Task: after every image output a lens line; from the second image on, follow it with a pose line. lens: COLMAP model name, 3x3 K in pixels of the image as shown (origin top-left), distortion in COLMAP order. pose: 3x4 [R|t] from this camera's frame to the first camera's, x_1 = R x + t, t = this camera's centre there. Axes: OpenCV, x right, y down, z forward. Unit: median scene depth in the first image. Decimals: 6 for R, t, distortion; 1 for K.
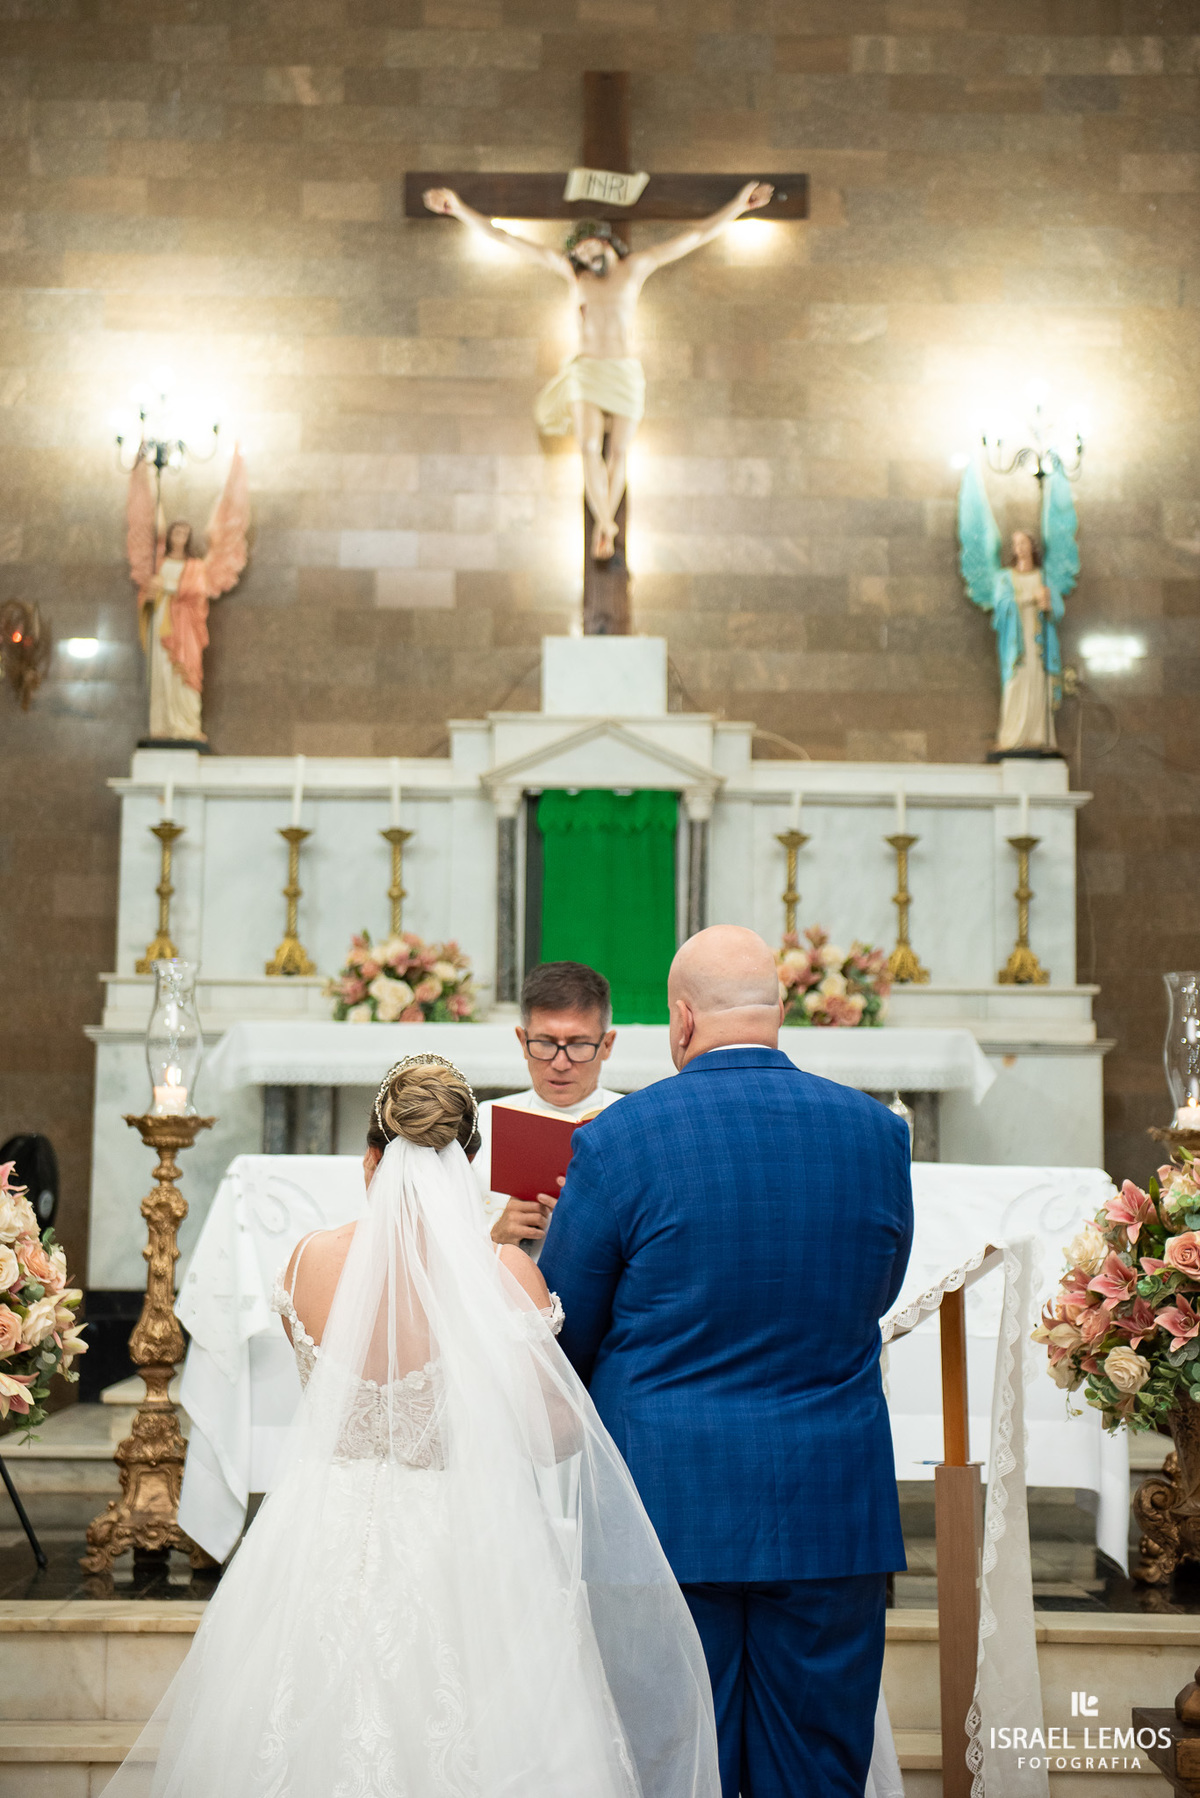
lens RADIAL K [[3132.6, 0, 597.3], [0, 3132.6, 894.4], [0, 0, 1]] dist [0.085989, 0.000000]
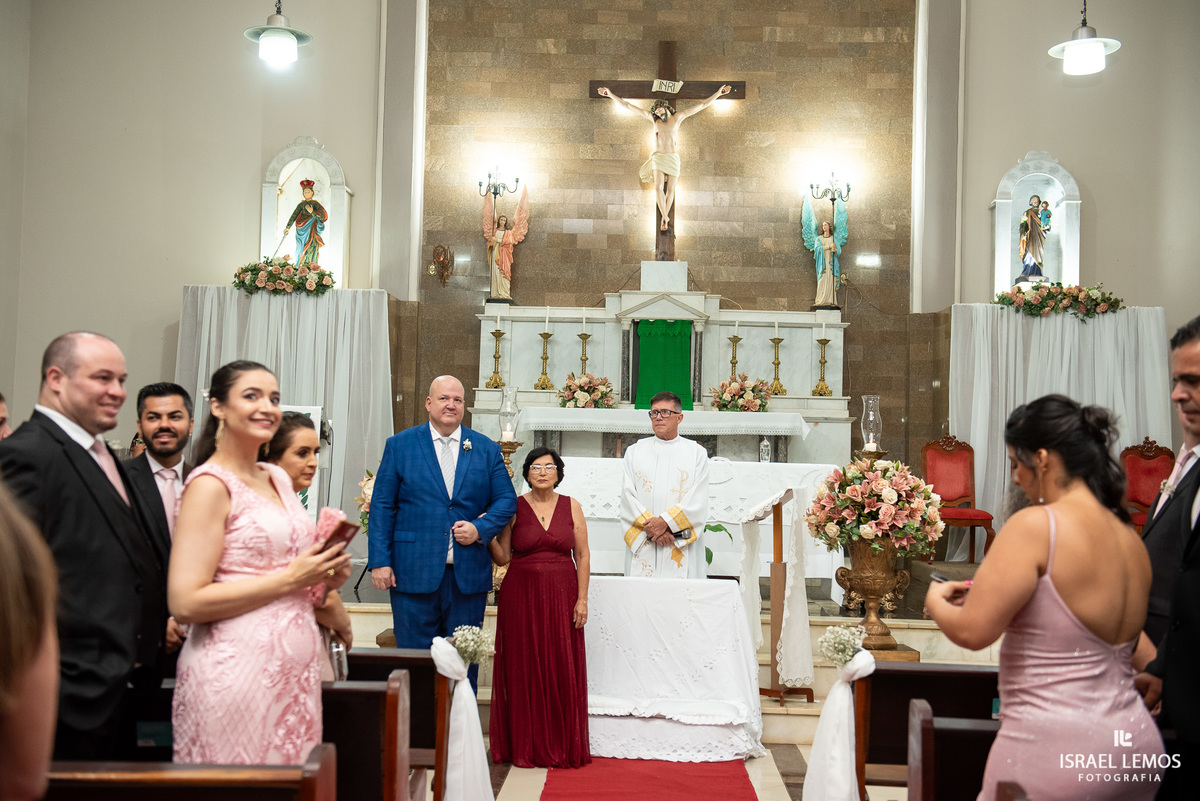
lens RADIAL K [[1454.6, 0, 598.3], [0, 1454.6, 403.4], [0, 0, 1]] dist [0.097508, 0.000000]
pose [[0.998982, 0.012182, -0.043439, 0.001519], [-0.010250, 0.998960, 0.044431, -0.016579], [0.043935, -0.043941, 0.998068, -0.219217]]
